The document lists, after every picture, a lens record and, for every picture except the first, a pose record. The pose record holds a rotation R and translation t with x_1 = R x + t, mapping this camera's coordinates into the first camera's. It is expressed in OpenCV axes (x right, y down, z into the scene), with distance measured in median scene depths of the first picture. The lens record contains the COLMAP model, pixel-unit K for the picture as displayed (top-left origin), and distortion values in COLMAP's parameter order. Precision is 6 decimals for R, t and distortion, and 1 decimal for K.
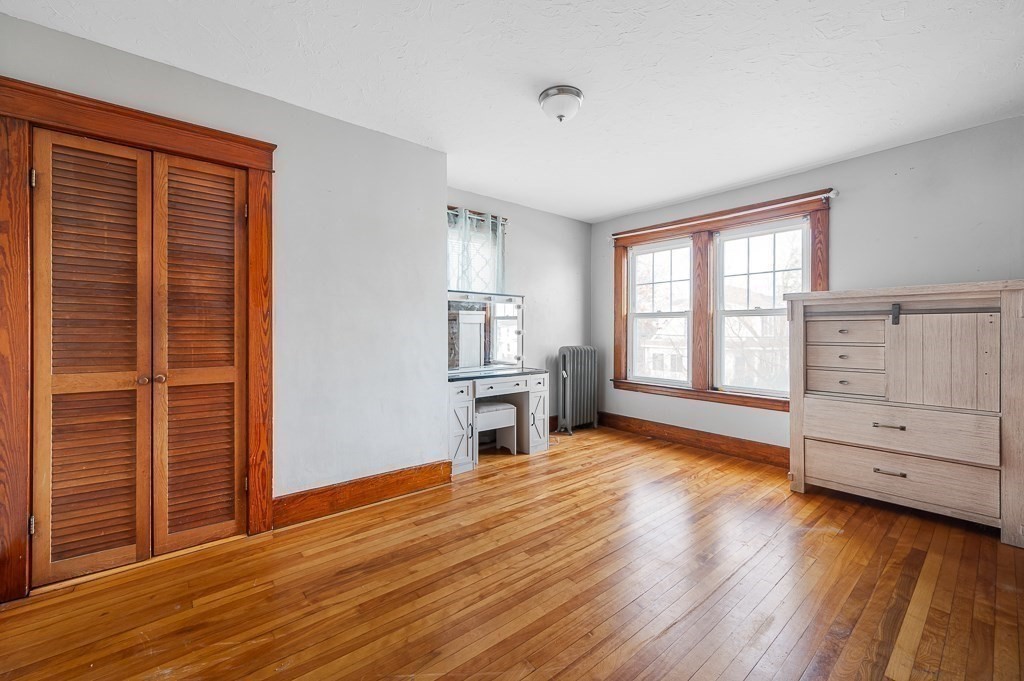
lens RADIAL K [[411.0, 0, 509.1], [0, 411.0, 340.0], [0, 0, 1]] dist [-0.001014, -0.000318]
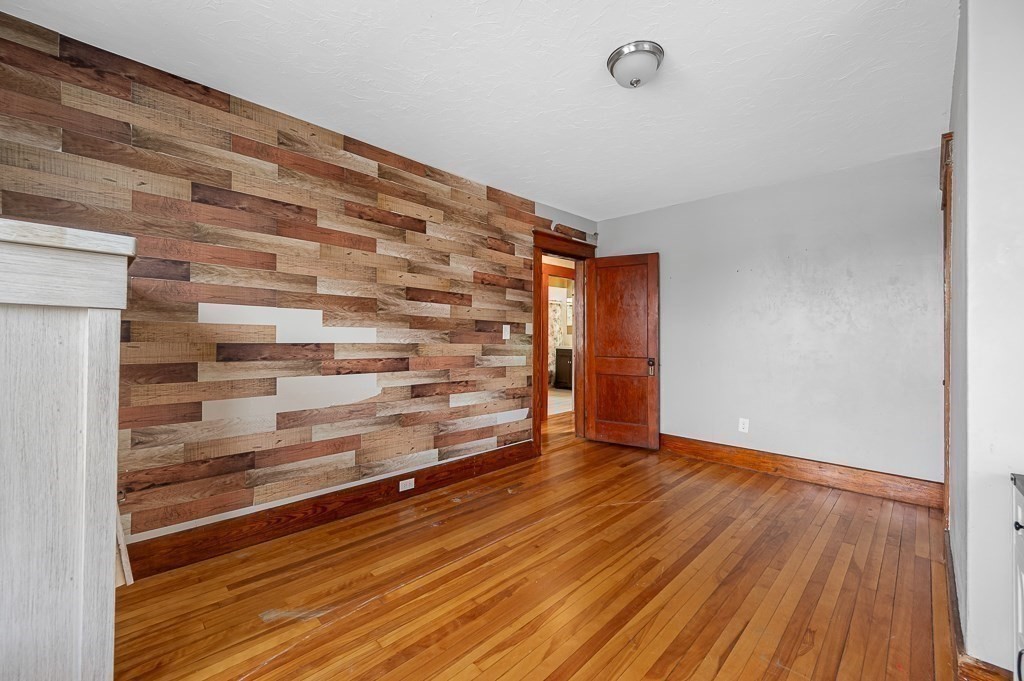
lens RADIAL K [[411.0, 0, 512.9], [0, 411.0, 338.3], [0, 0, 1]] dist [-0.001014, -0.000318]
pose [[-0.996814, -0.004739, -0.079621, 0.556676], [-0.004422, 0.999982, -0.004152, -0.024993], [0.079639, -0.003786, -0.996817, 2.304983]]
